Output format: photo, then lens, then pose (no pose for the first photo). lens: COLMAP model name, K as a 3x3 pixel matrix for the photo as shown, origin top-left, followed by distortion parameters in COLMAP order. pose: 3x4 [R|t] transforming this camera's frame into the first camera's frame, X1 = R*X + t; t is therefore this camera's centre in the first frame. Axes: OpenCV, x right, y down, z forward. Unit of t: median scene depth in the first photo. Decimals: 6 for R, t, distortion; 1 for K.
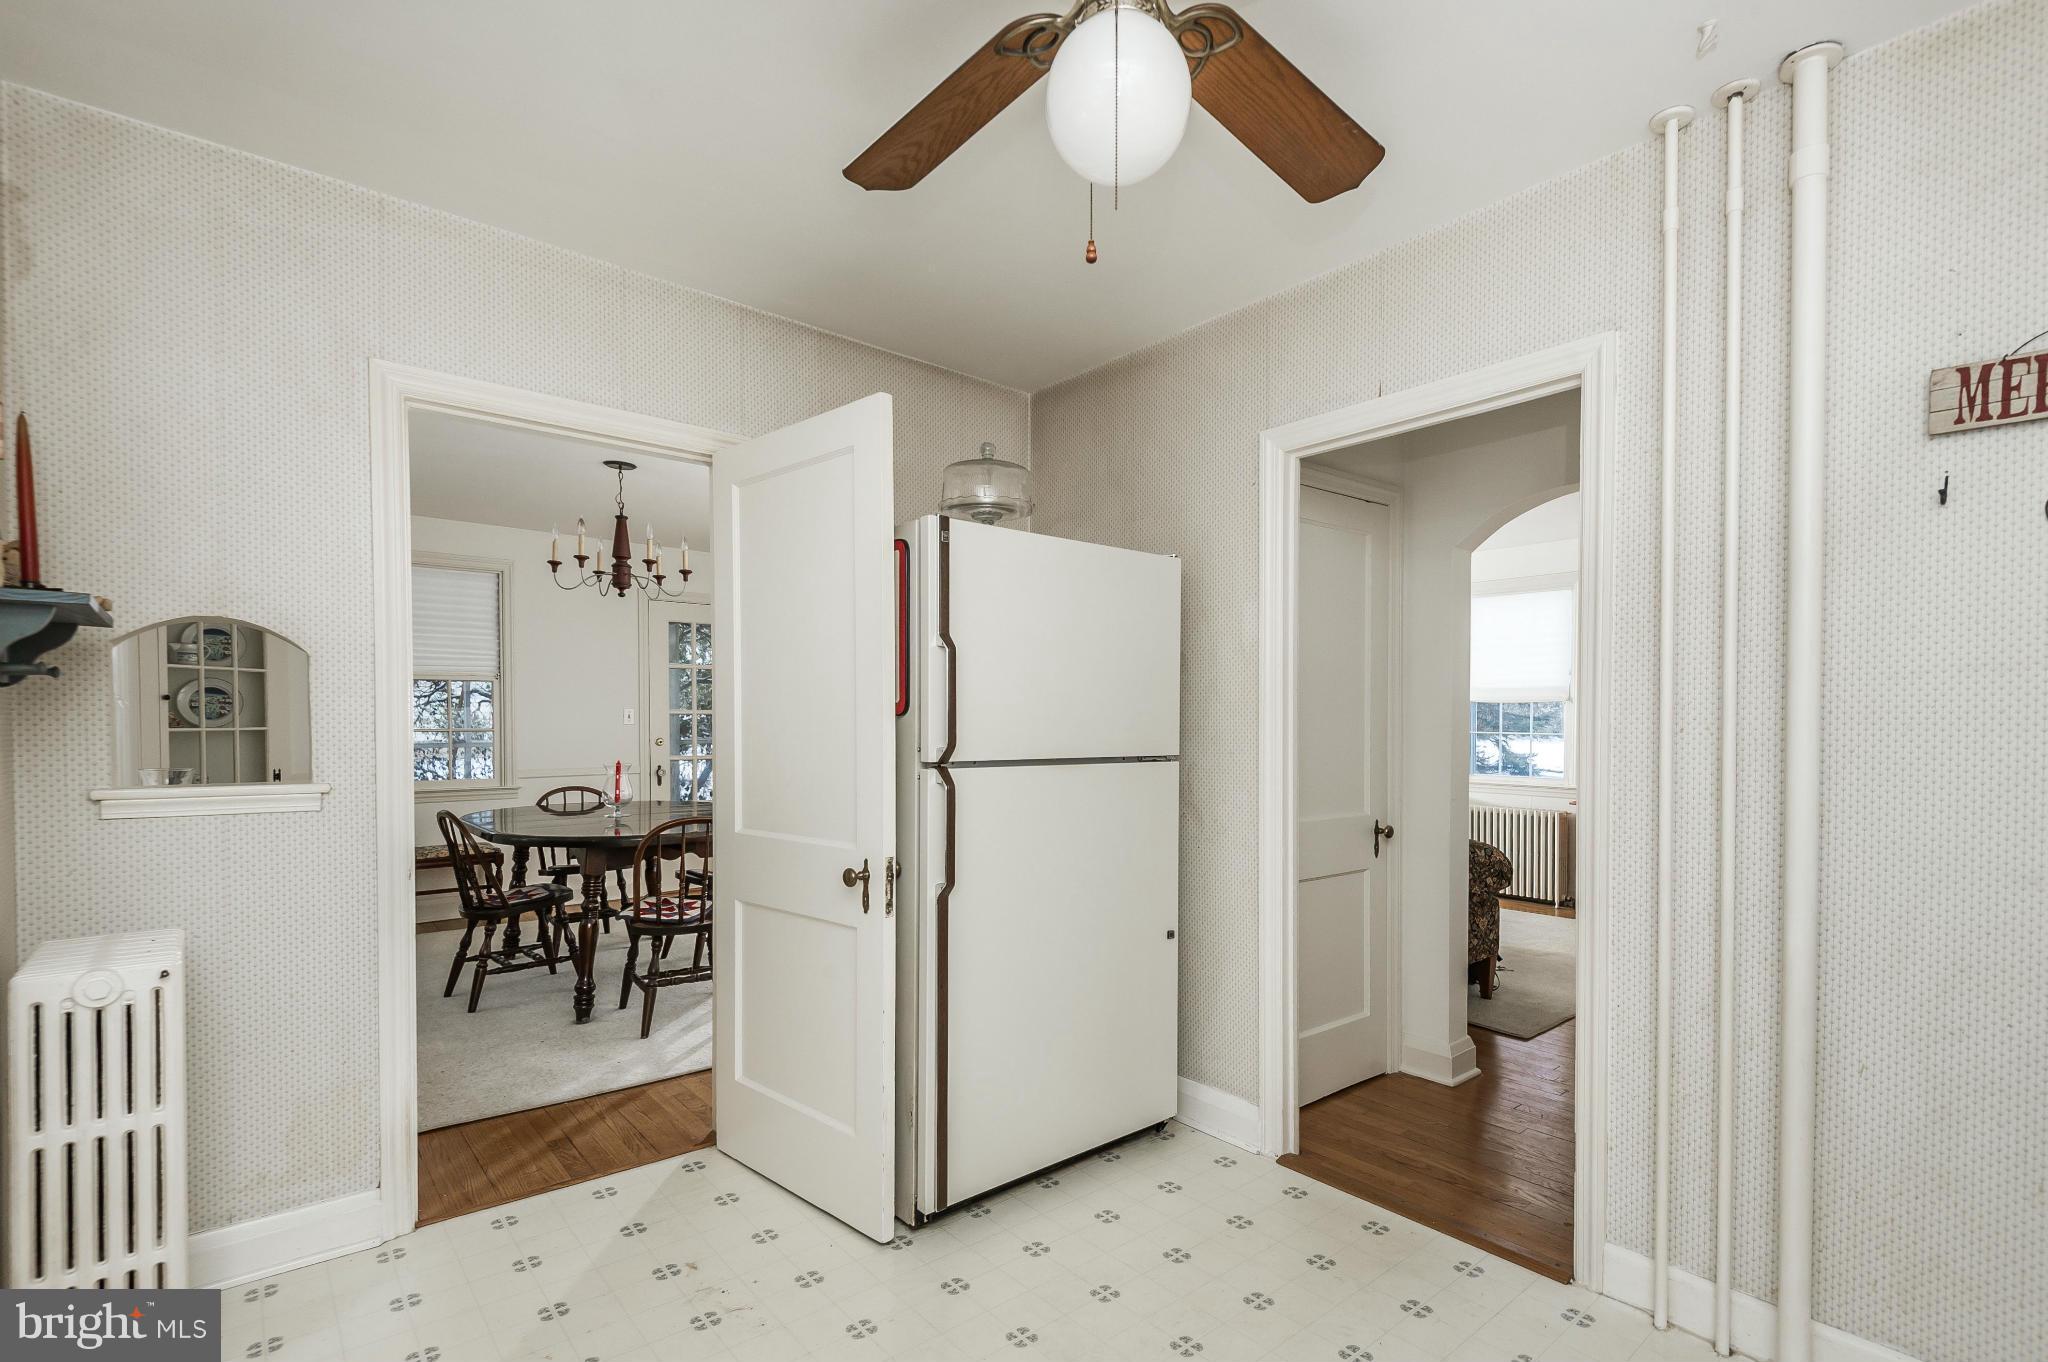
lens RADIAL K [[941.6, 0, 1029.2], [0, 941.6, 740.1], [0, 0, 1]] dist [0.000996, 0.000097]
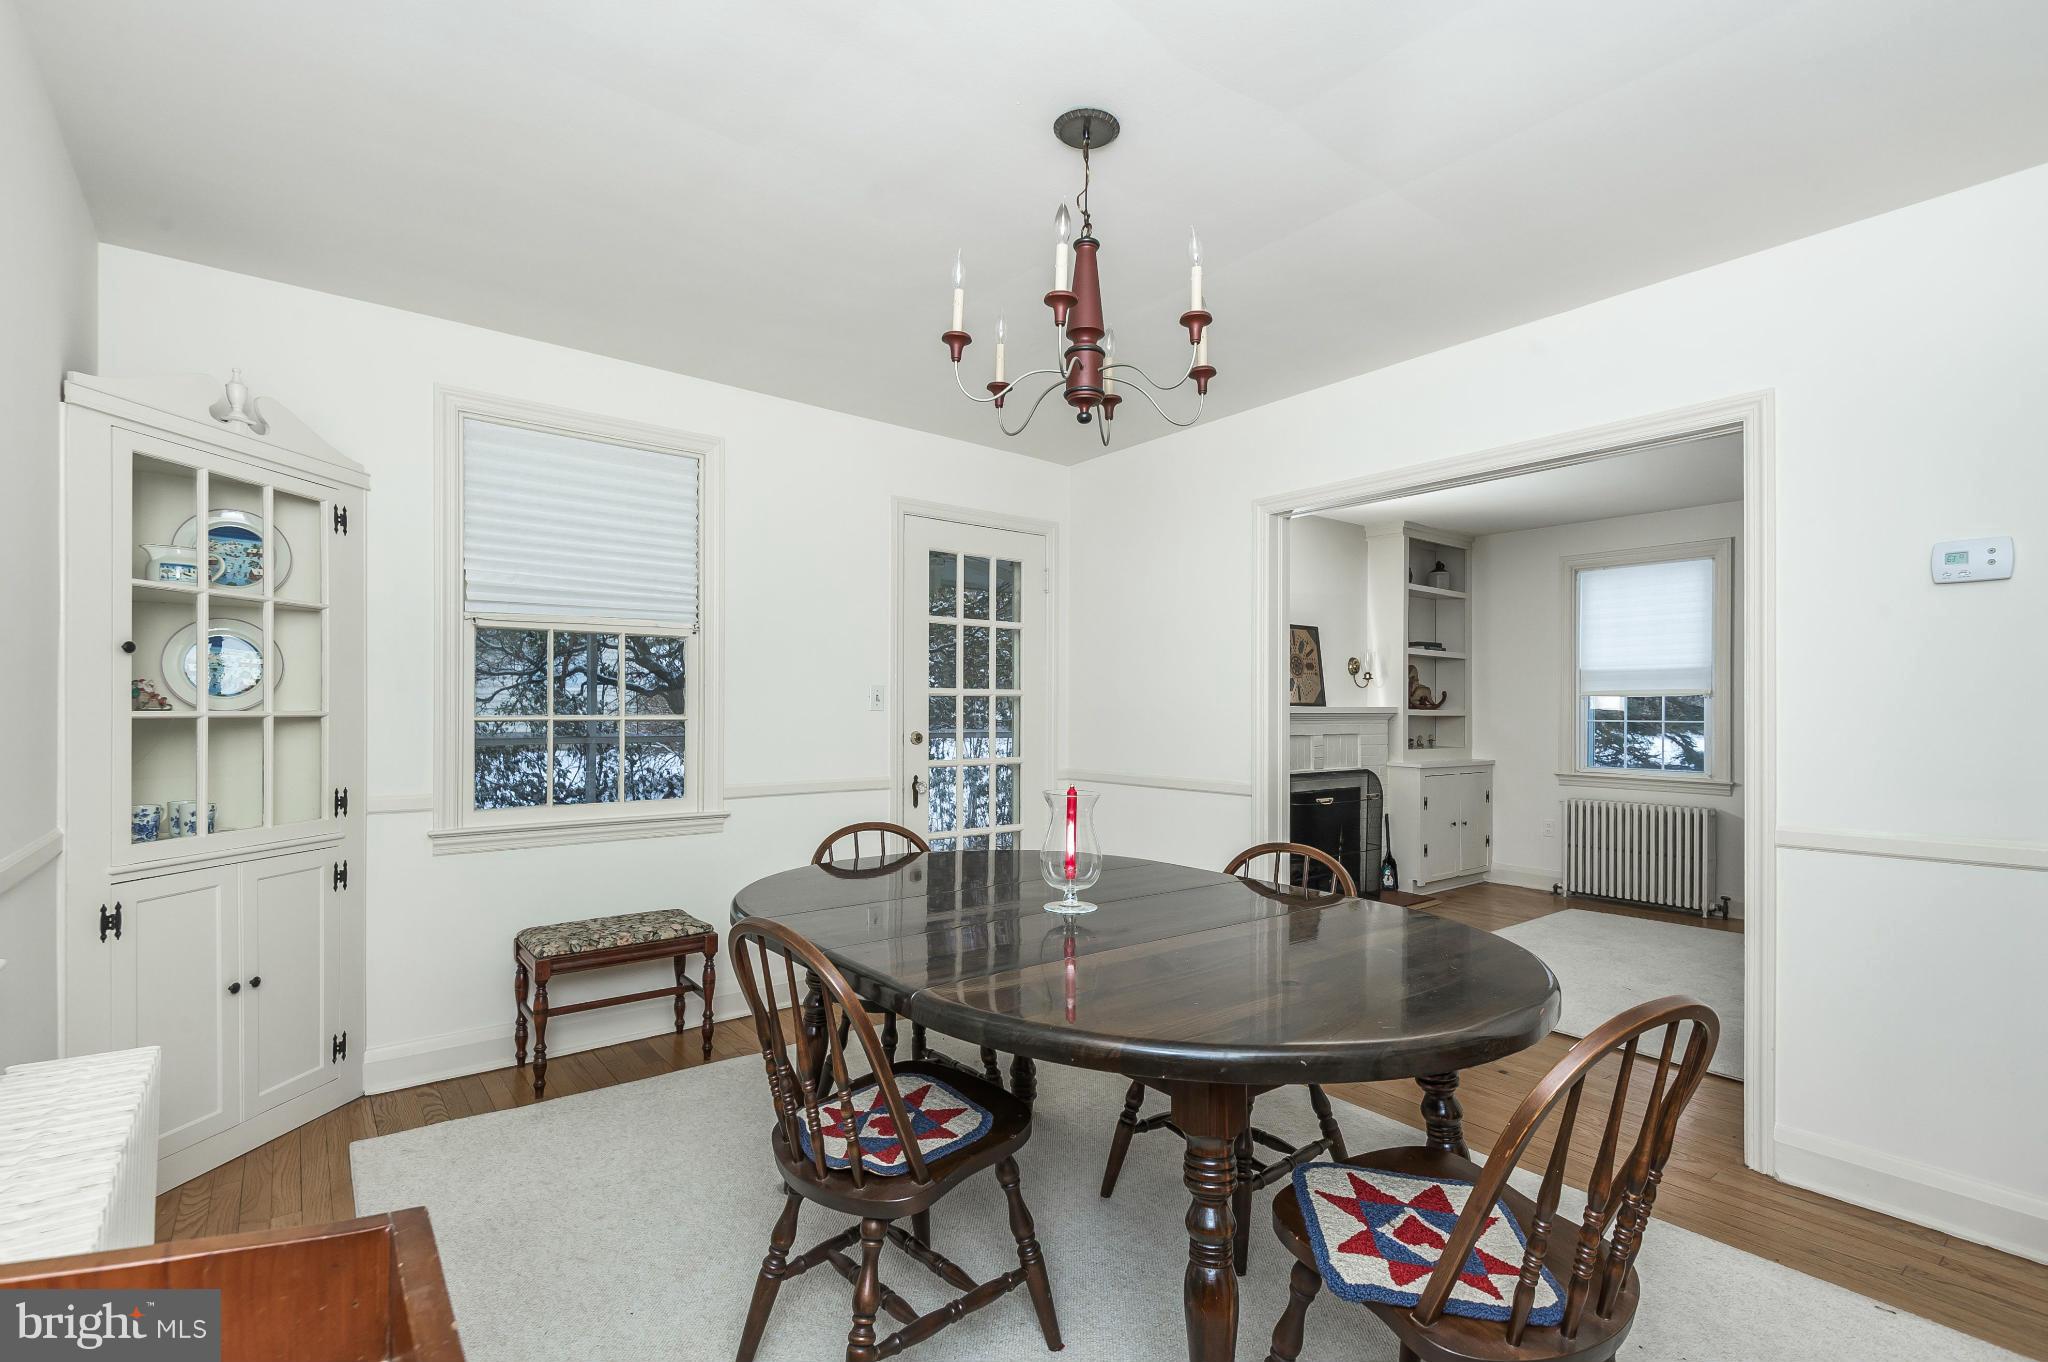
lens RADIAL K [[957.3, 0, 1017.3], [0, 957.3, 704.7], [0, 0, 1]] dist [-0.003207, -0.001014]
pose [[0.998295, 0.004956, -0.058161, -0.371503], [-0.006177, 0.999764, -0.020834, -0.006892], [0.058044, 0.021157, 0.998090, 0.466483]]
